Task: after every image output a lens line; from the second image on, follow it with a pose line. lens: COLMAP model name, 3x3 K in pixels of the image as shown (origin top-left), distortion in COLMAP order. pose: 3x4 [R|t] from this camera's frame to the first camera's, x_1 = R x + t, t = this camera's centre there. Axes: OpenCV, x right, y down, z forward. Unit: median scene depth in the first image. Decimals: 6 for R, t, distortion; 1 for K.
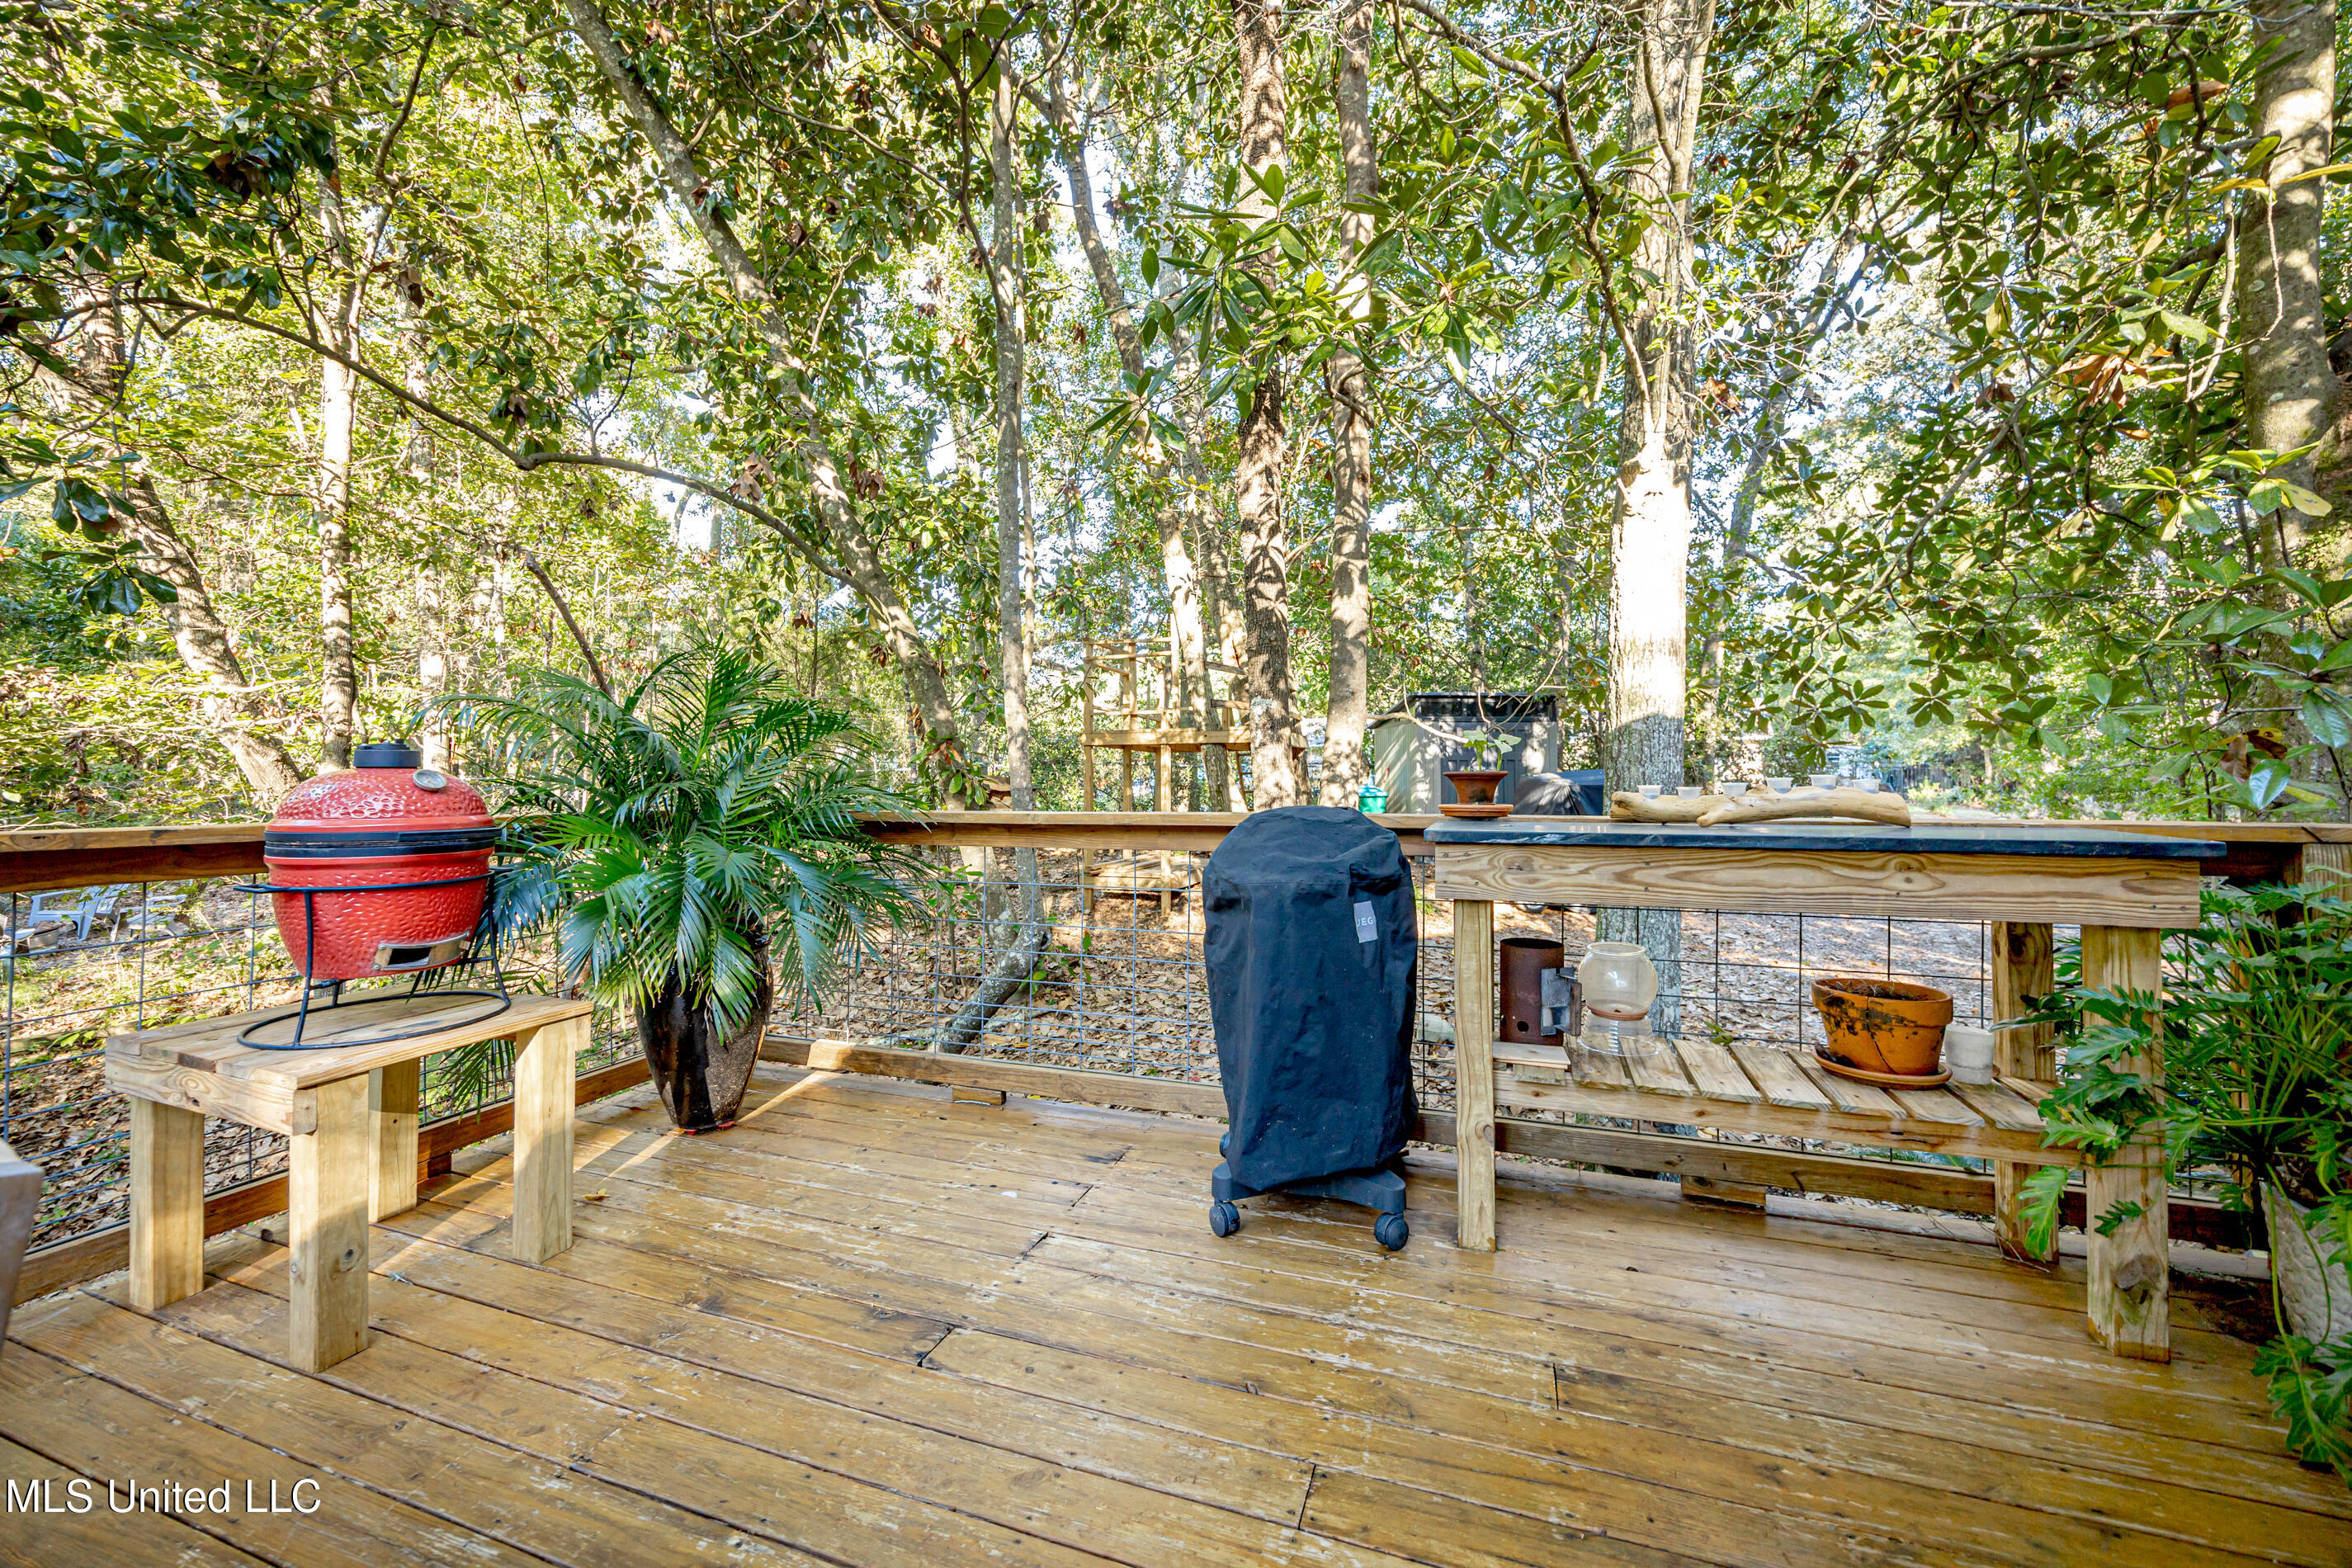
lens RADIAL K [[957.6, 0, 1231.9], [0, 957.6, 770.4], [0, 0, 1]] dist [0.000723, 0.000181]
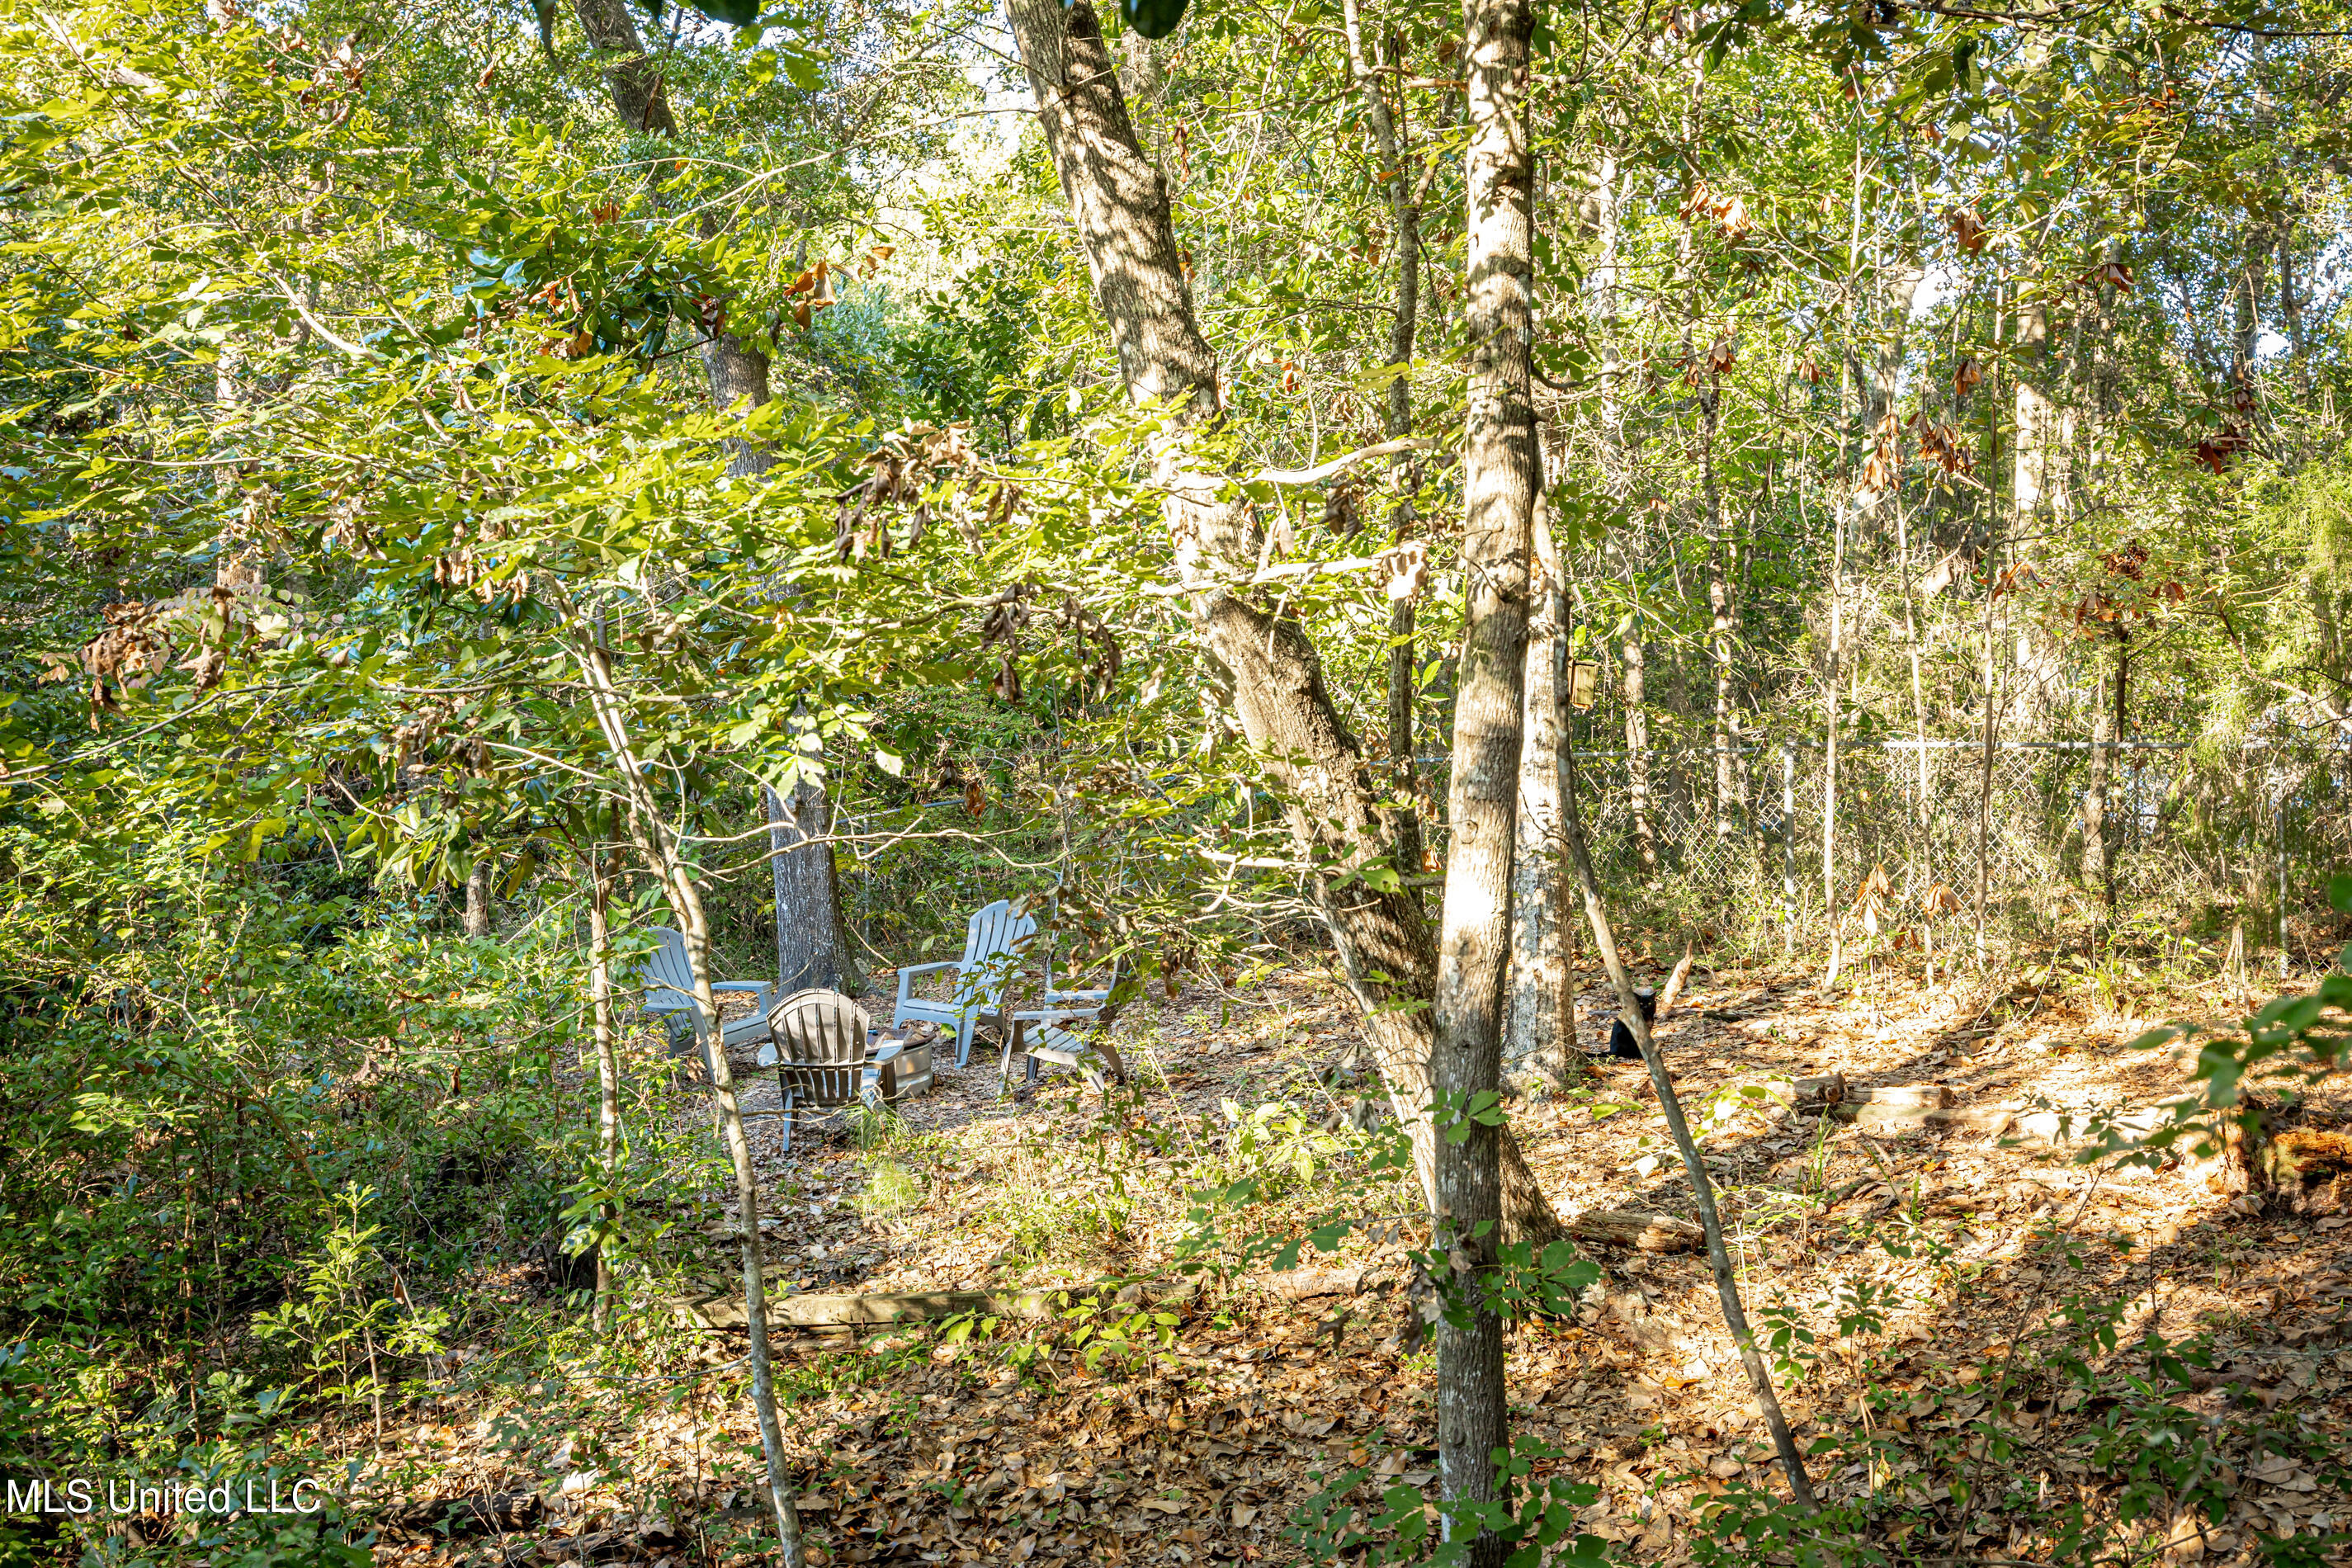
lens RADIAL K [[2369.8, 0, 1176.1], [0, 2369.8, 780.7], [0, 0, 1]] dist [-0.021704, 0.000000]
pose [[0.713570, 0.019842, -0.700303, -0.379395], [-0.013189, 0.999802, 0.014889, 0.013938], [0.700460, -0.001388, 0.713690, 0.291078]]
